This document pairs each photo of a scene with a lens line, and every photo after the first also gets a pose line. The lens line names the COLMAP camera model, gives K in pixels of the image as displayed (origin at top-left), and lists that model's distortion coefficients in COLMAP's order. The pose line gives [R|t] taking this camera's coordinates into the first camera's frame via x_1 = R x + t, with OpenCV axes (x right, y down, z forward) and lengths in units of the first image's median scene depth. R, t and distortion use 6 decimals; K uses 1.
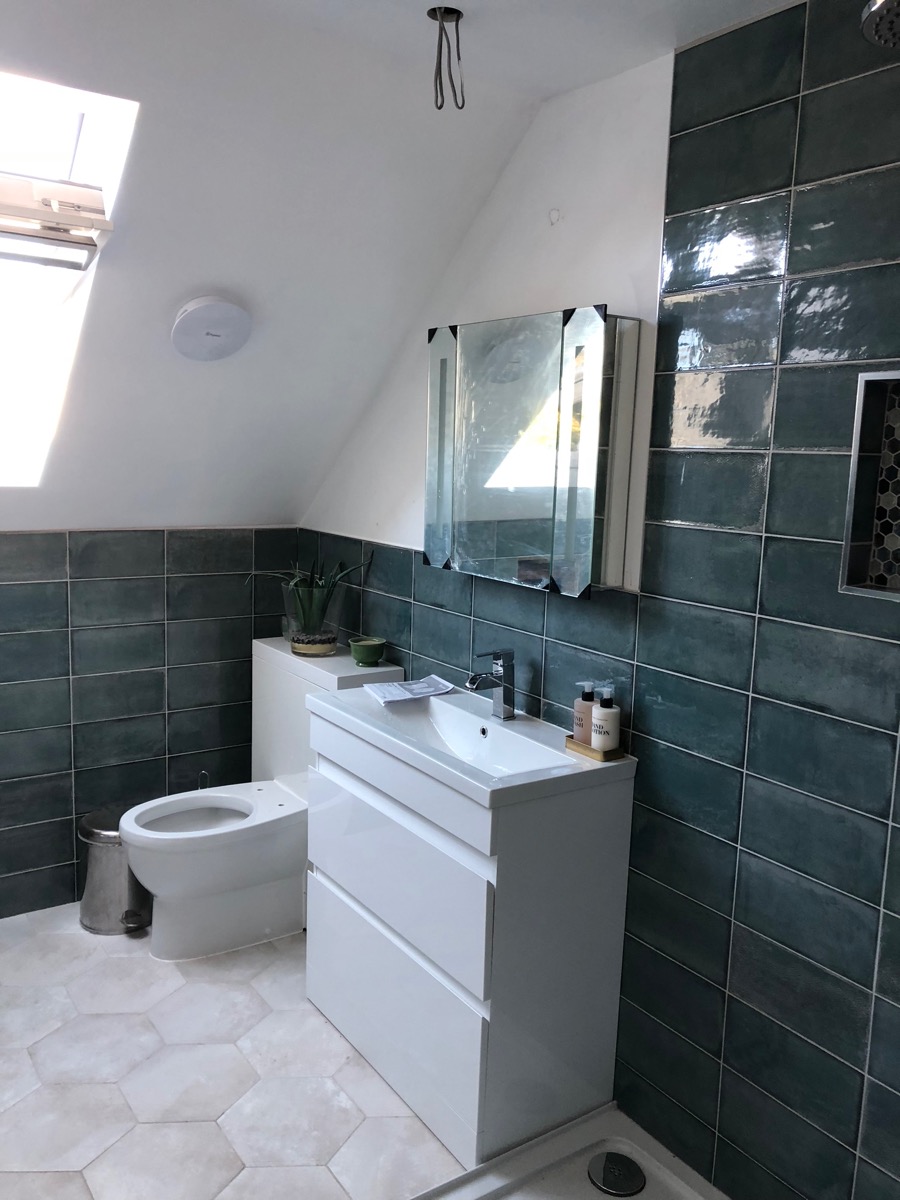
lens RADIAL K [[997.1, 0, 450.2], [0, 997.1, 599.5], [0, 0, 1]] dist [0.057857, -0.027805]
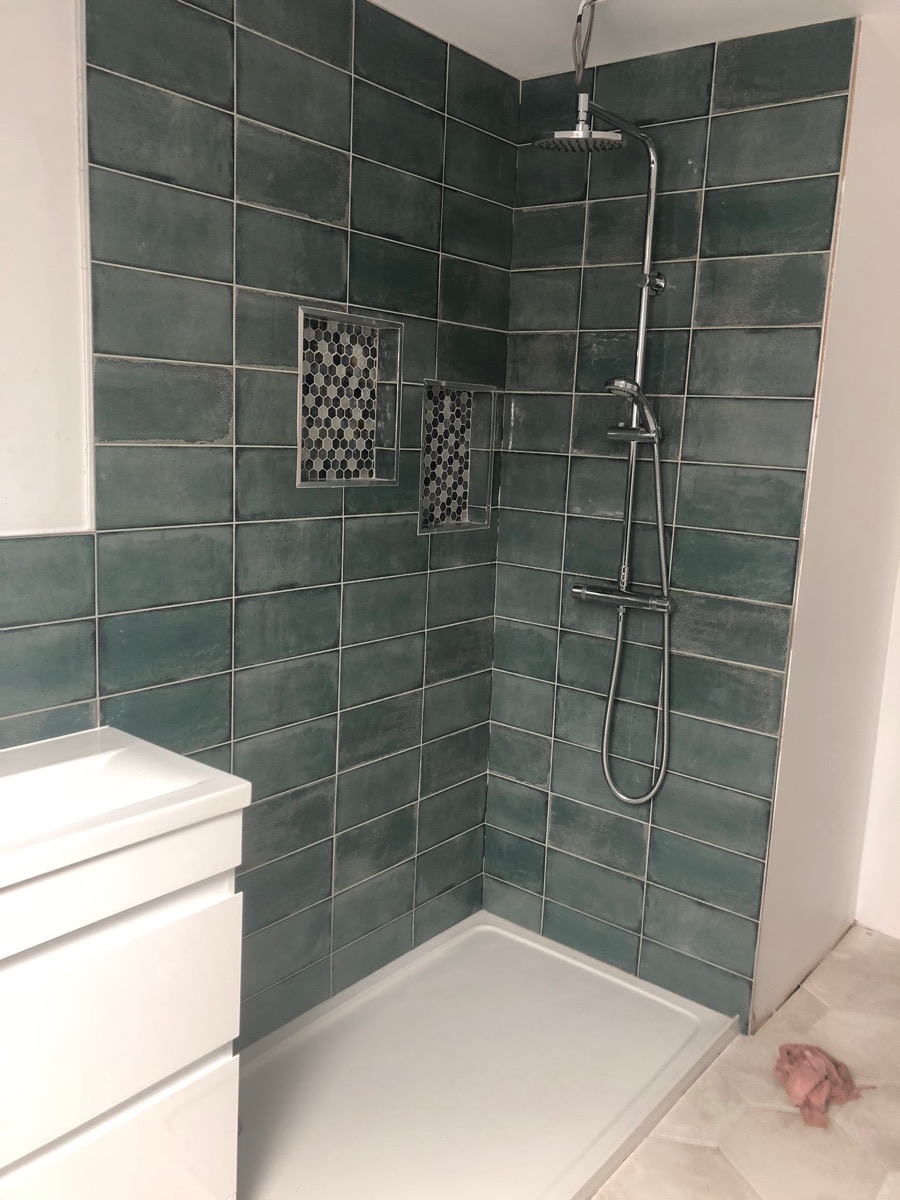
lens RADIAL K [[997.1, 0, 450.1], [0, 997.1, 599.6], [0, 0, 1]] dist [0.057857, -0.027805]
pose [[-0.283336, -0.214991, 0.934612, -0.781090], [0.093356, 0.963737, 0.249993, -0.152197], [-0.954466, 0.158084, -0.252991, 1.076716]]
